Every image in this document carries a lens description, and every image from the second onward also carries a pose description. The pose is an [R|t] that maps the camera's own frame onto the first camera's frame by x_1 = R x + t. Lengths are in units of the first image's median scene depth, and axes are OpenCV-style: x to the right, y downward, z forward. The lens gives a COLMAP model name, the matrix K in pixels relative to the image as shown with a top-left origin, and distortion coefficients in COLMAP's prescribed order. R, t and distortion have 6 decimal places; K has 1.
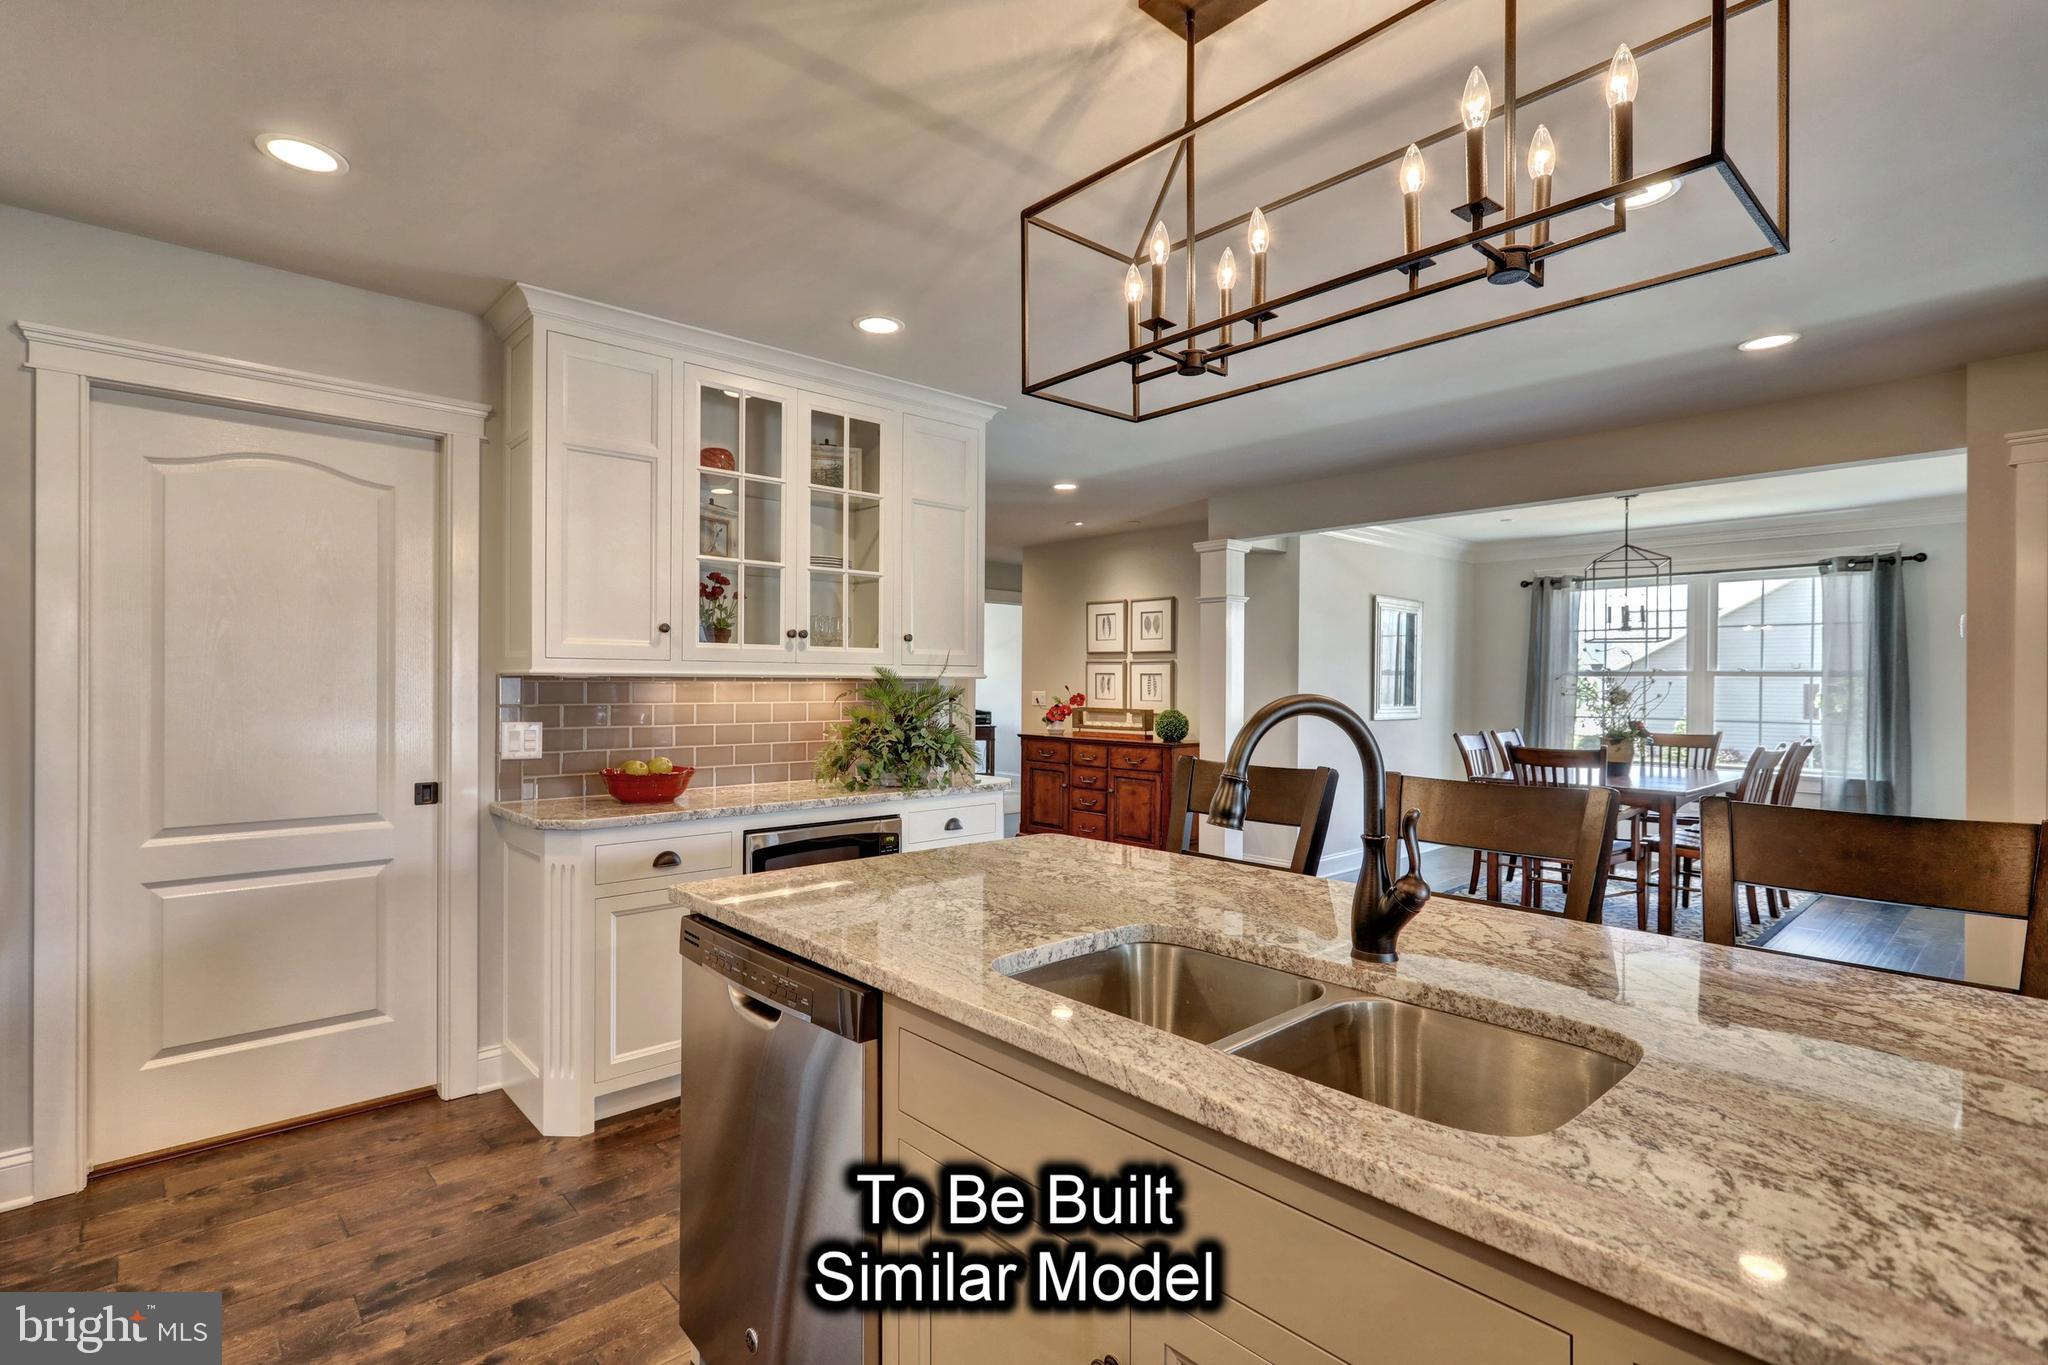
lens RADIAL K [[969.8, 0, 1003.7], [0, 969.8, 688.6], [0, 0, 1]] dist [-0.002210, 0.003829]
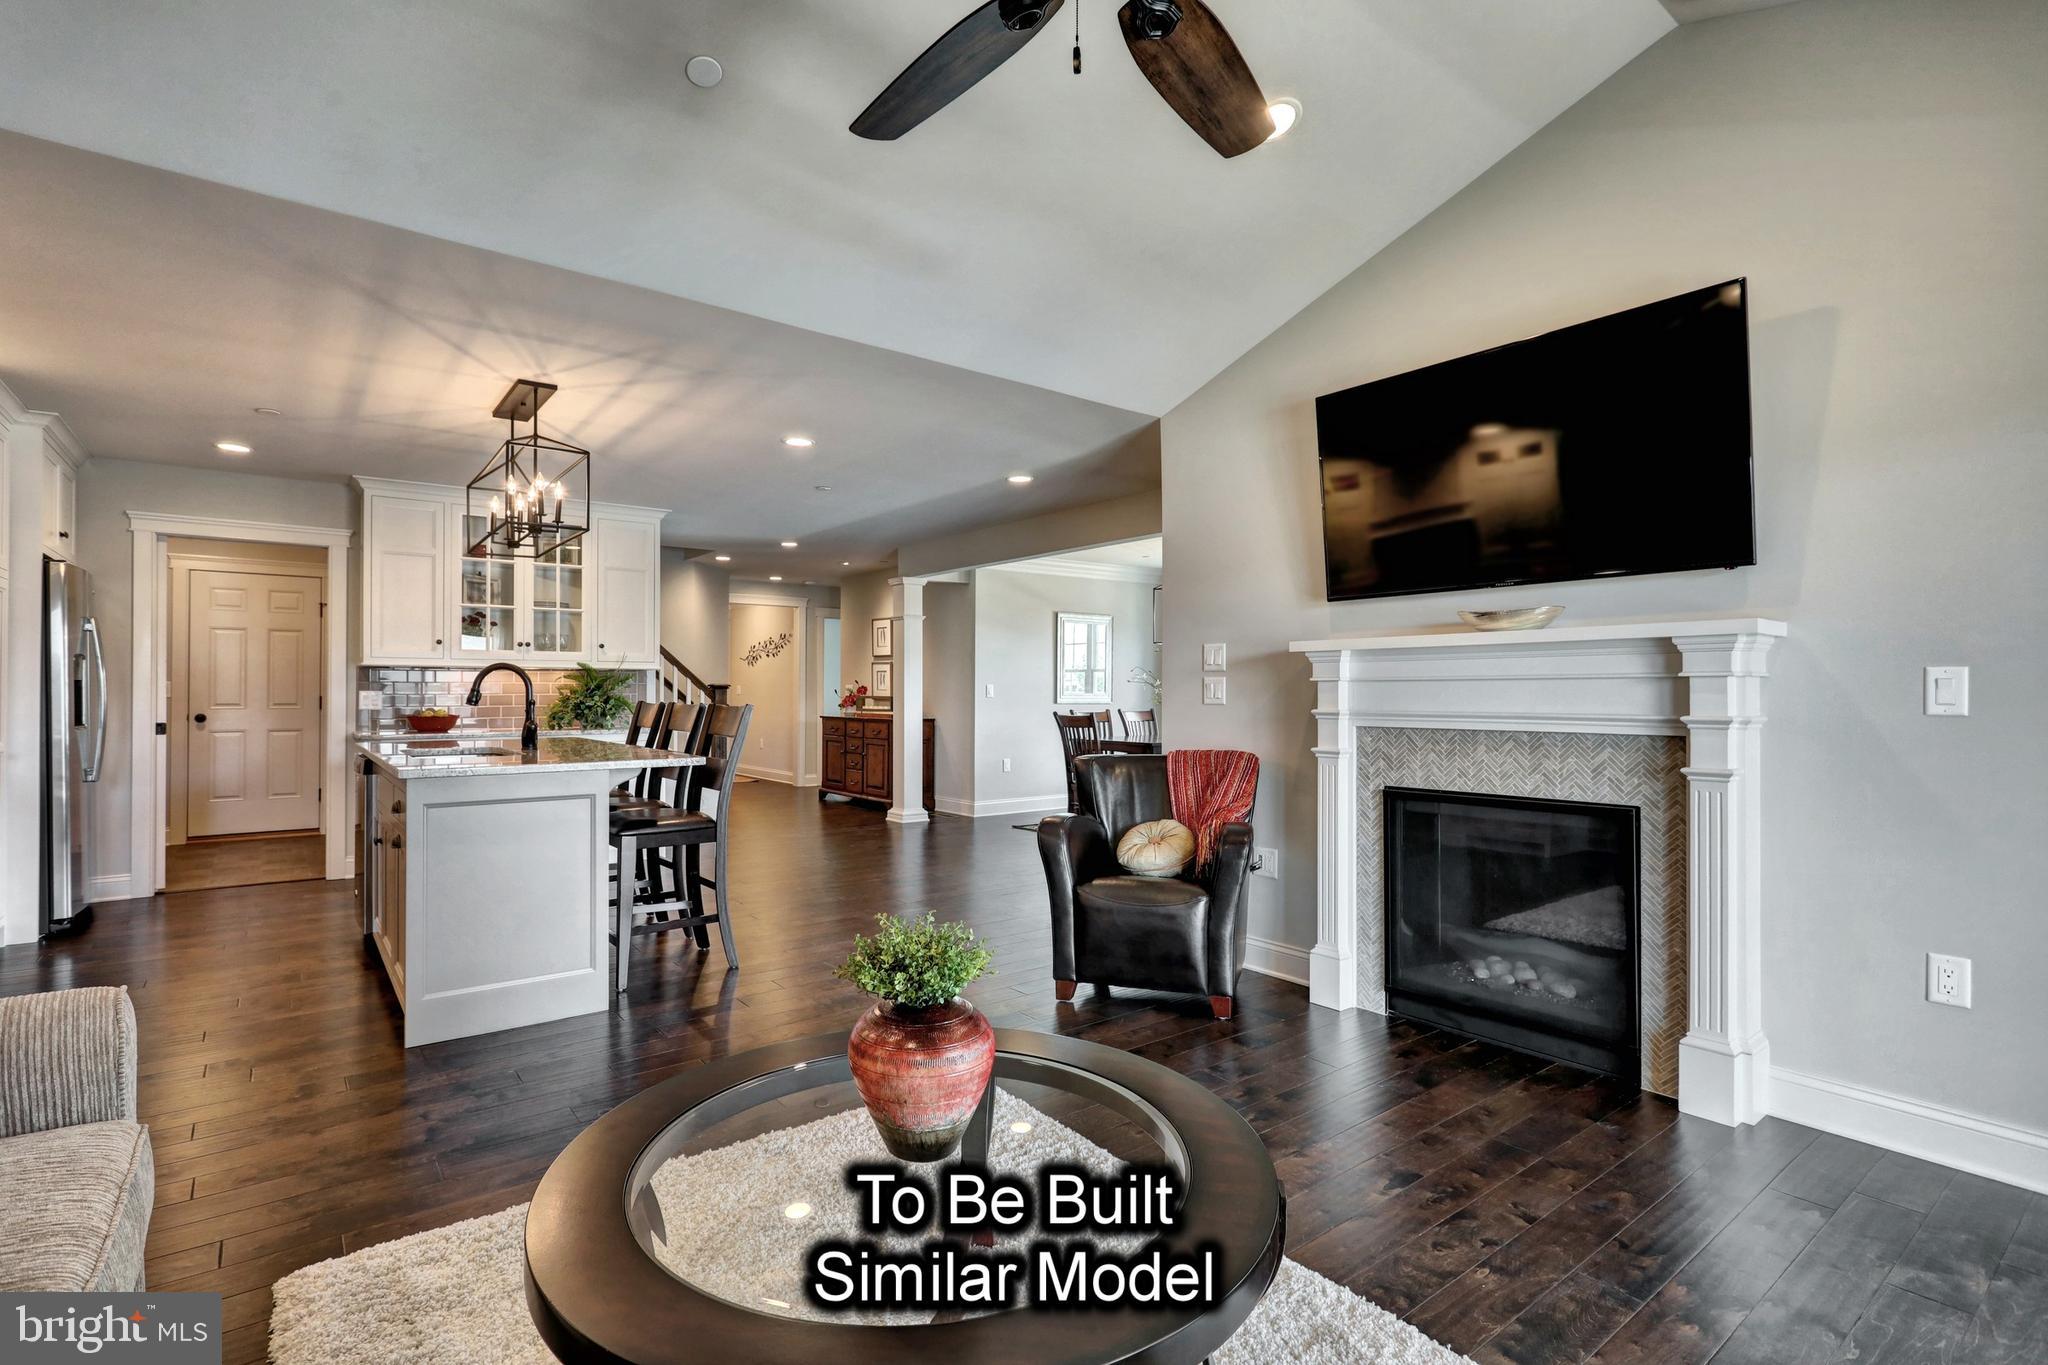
lens RADIAL K [[969.8, 0, 1009.9], [0, 969.8, 686.6], [0, 0, 1]] dist [-0.002210, 0.003829]
pose [[0.996931, -0.006479, -0.078018, 0.838125], [0.005567, 0.999914, -0.011905, 0.050450], [0.078088, 0.011435, 0.996881, -0.752947]]
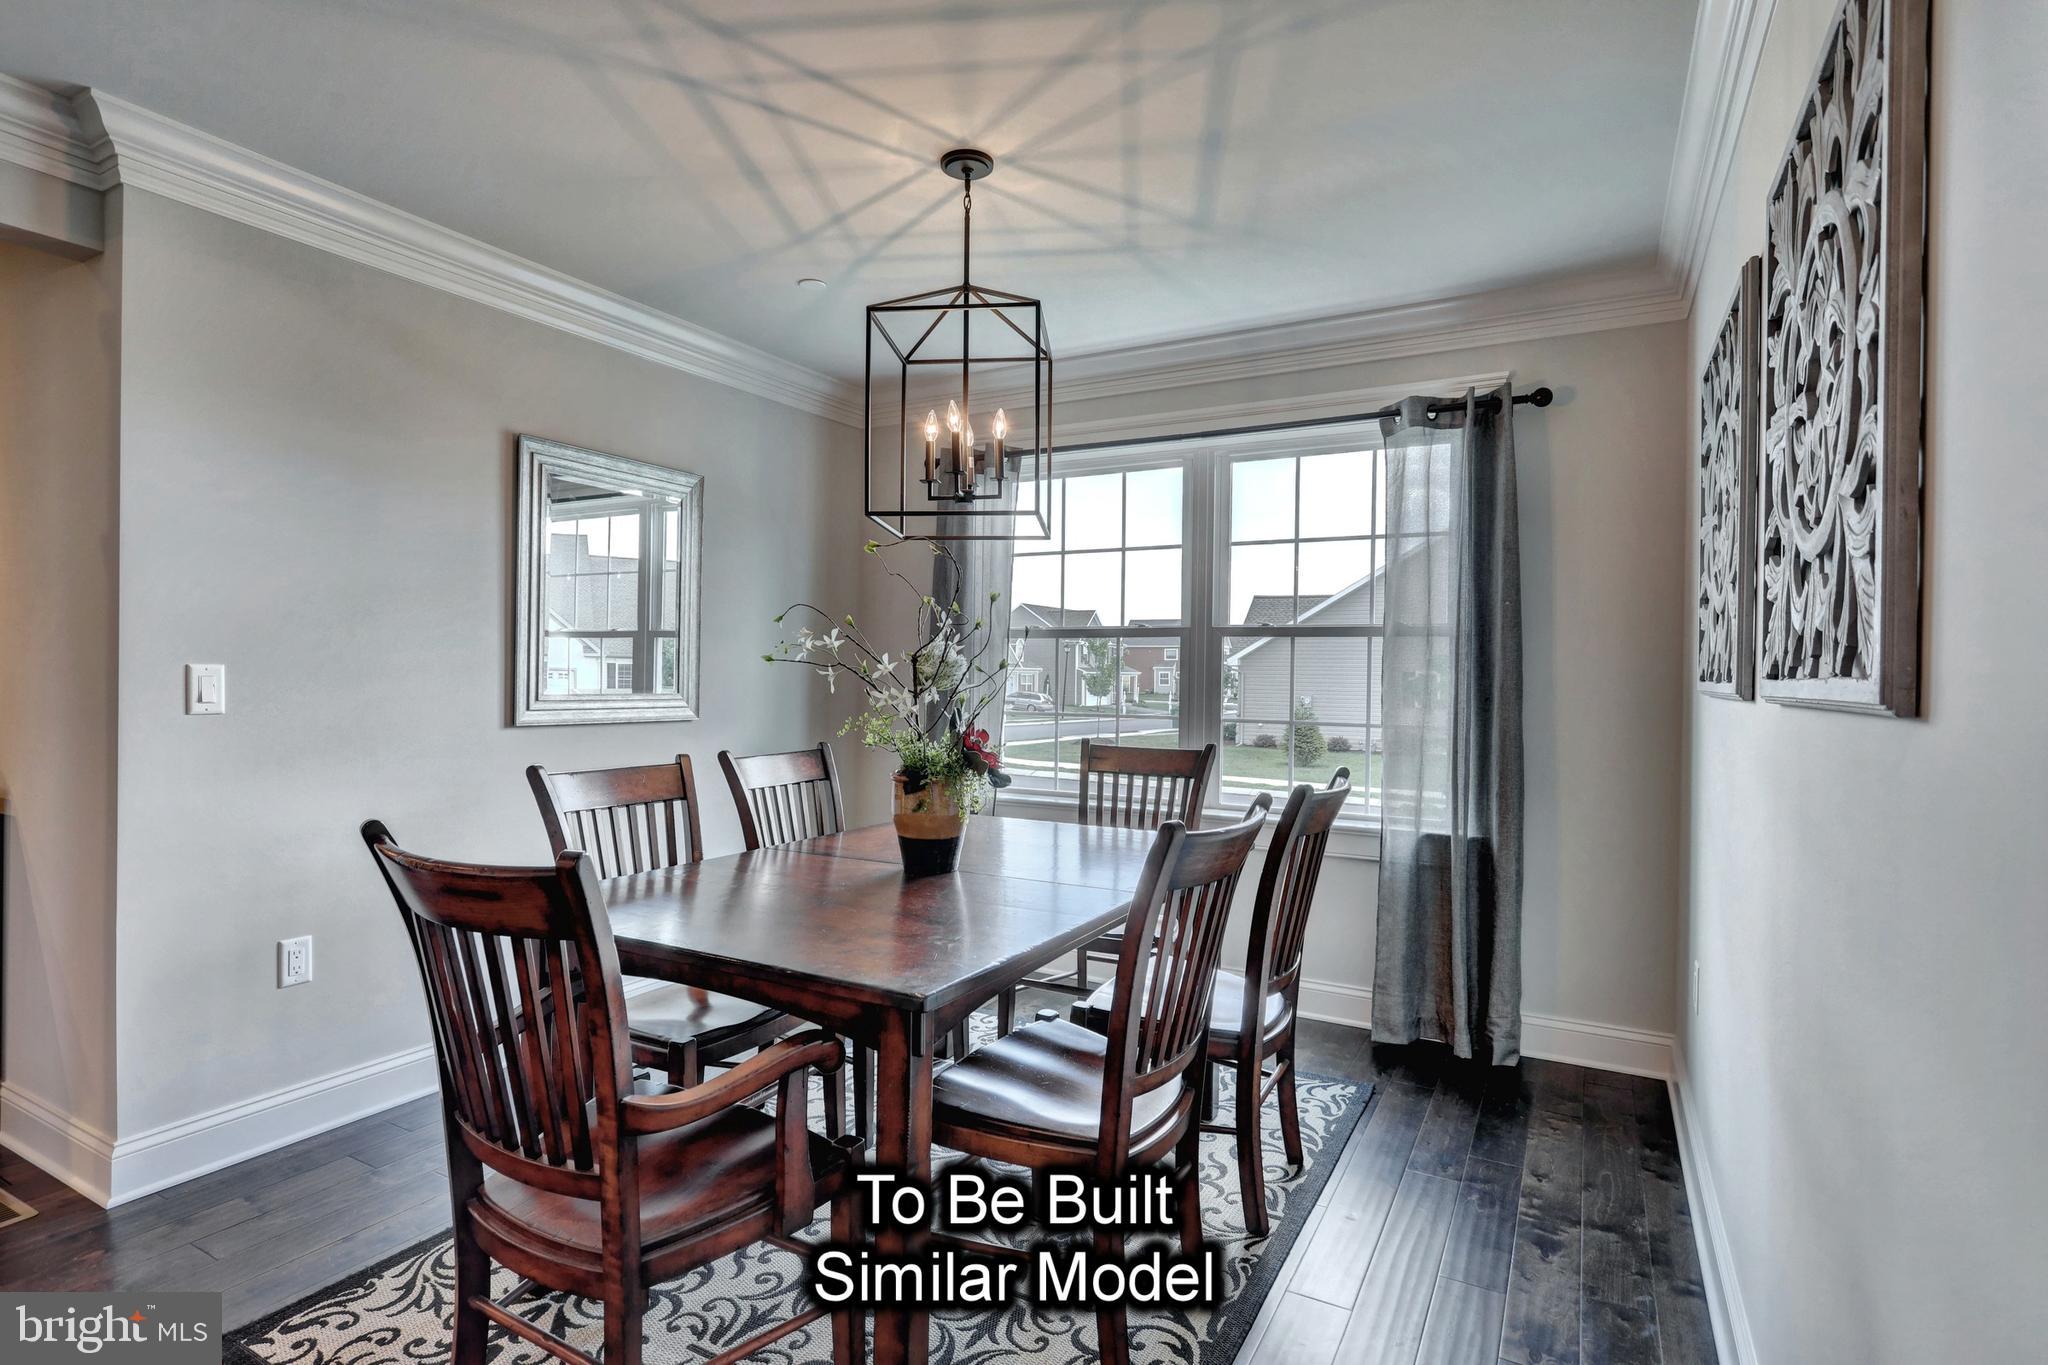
lens RADIAL K [[1044.2, 0, 1008.6], [0, 1044.2, 679.1], [0, 0, 1]] dist [0.015910, 0.000462]
pose [[0.948354, 0.002918, 0.317202, 0.874111], [-0.004940, 0.999972, 0.005570, 0.016145], [-0.317177, -0.006849, 0.948342, 0.978583]]
